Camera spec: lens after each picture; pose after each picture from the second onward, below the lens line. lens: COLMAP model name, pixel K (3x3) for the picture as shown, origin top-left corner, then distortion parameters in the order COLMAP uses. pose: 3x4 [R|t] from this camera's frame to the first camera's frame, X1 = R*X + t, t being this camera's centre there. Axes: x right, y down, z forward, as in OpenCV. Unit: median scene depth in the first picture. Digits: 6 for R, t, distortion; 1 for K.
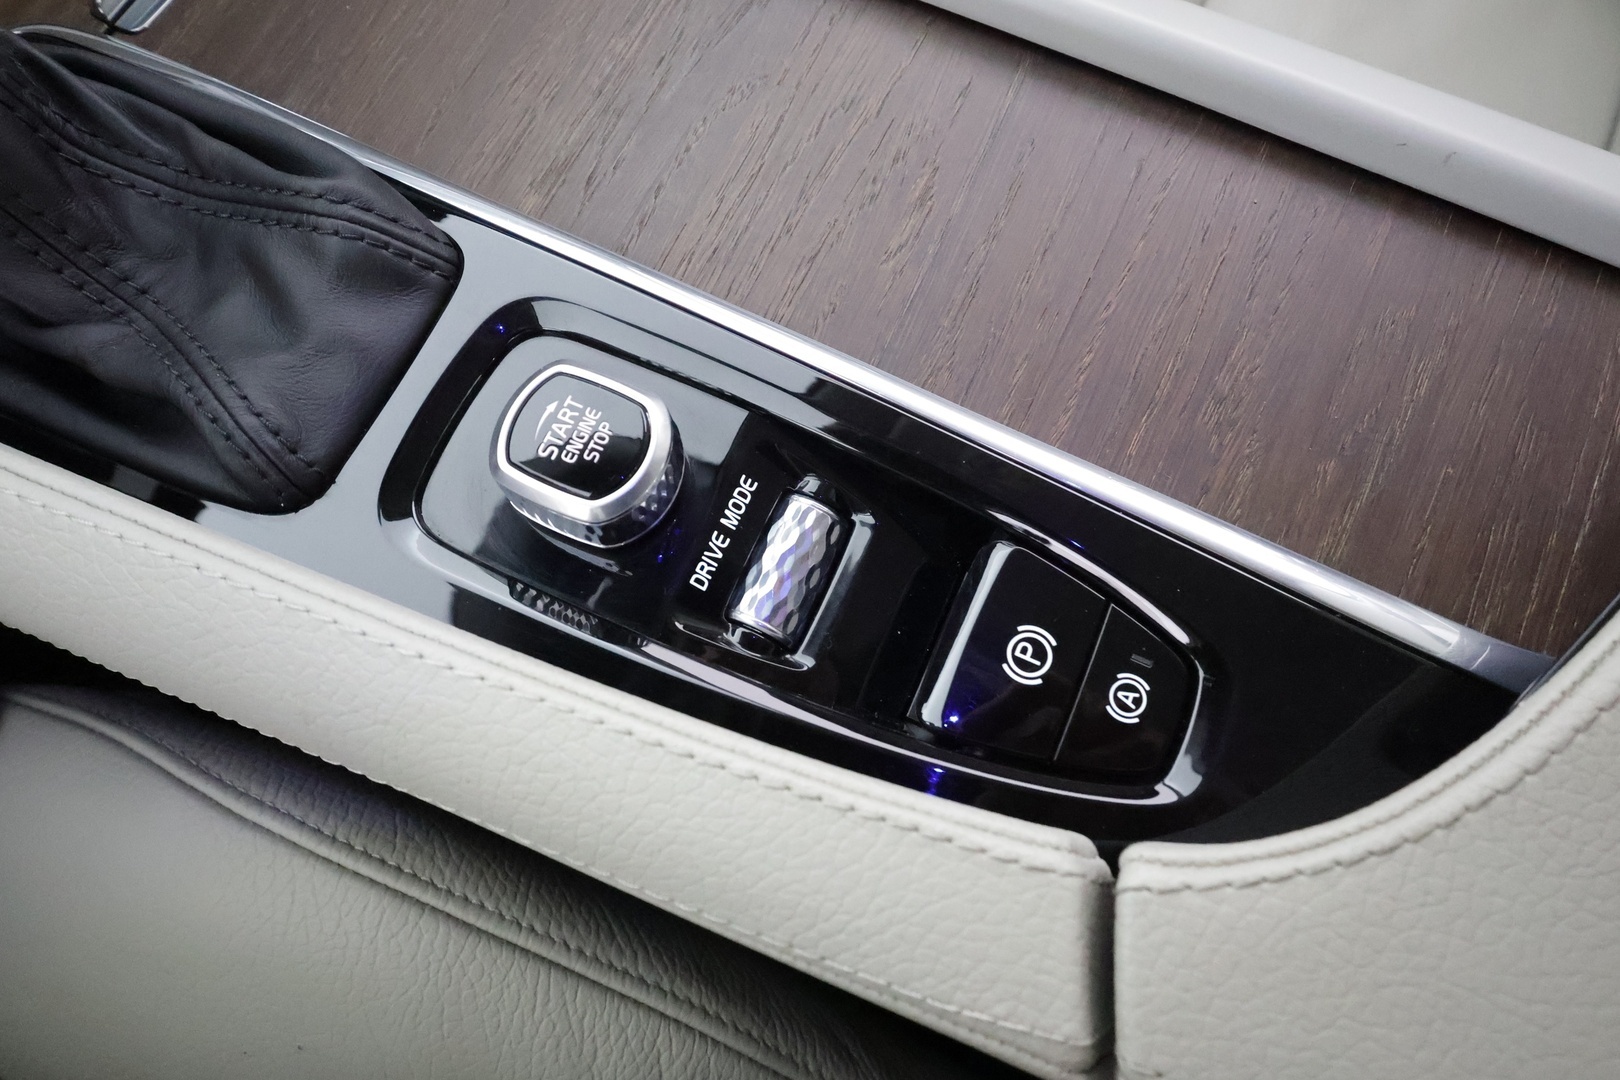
lens RADIAL K [[965.1, 0, 809.5], [0, 965.1, 540.7], [0, 0, 1]] dist [0.001756, -0.001583]
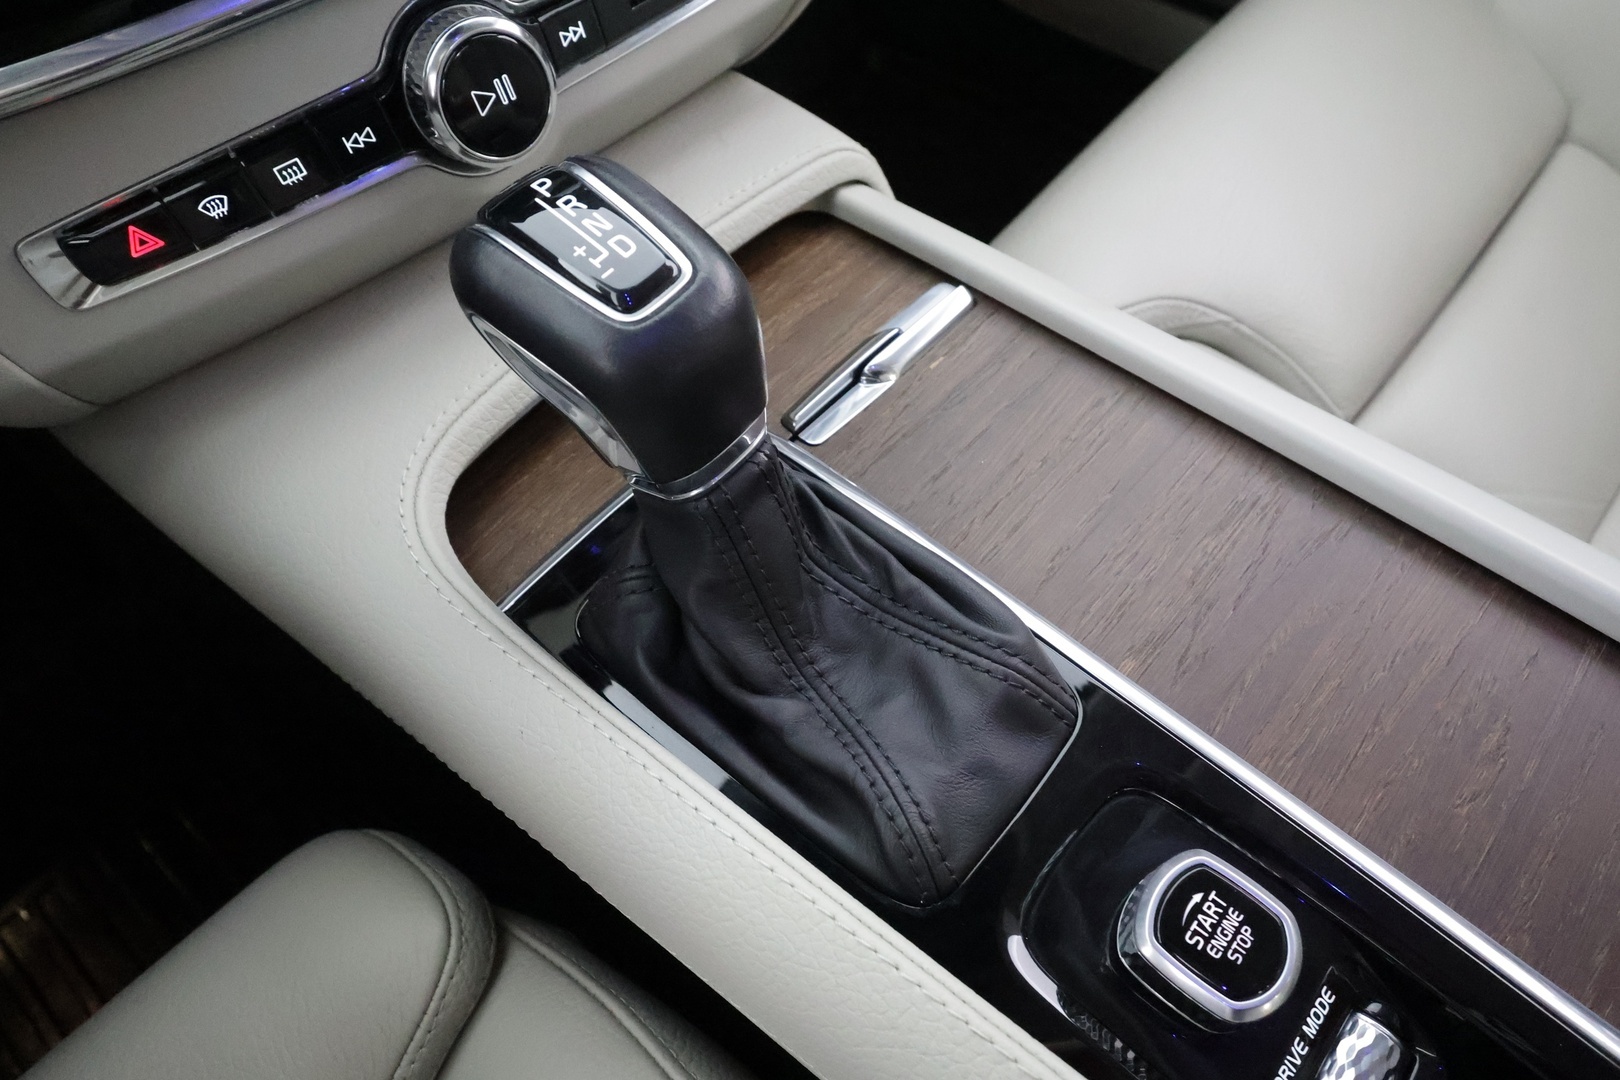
lens RADIAL K [[965.1, 0, 812.0], [0, 965.1, 543.4], [0, 0, 1]] dist [0.001756, -0.001583]
pose [[0.958657, 0.224368, -0.175029, -0.546160], [-0.260565, 0.939346, -0.223012, -0.144013], [0.114376, 0.259399, 0.958974, -0.236321]]
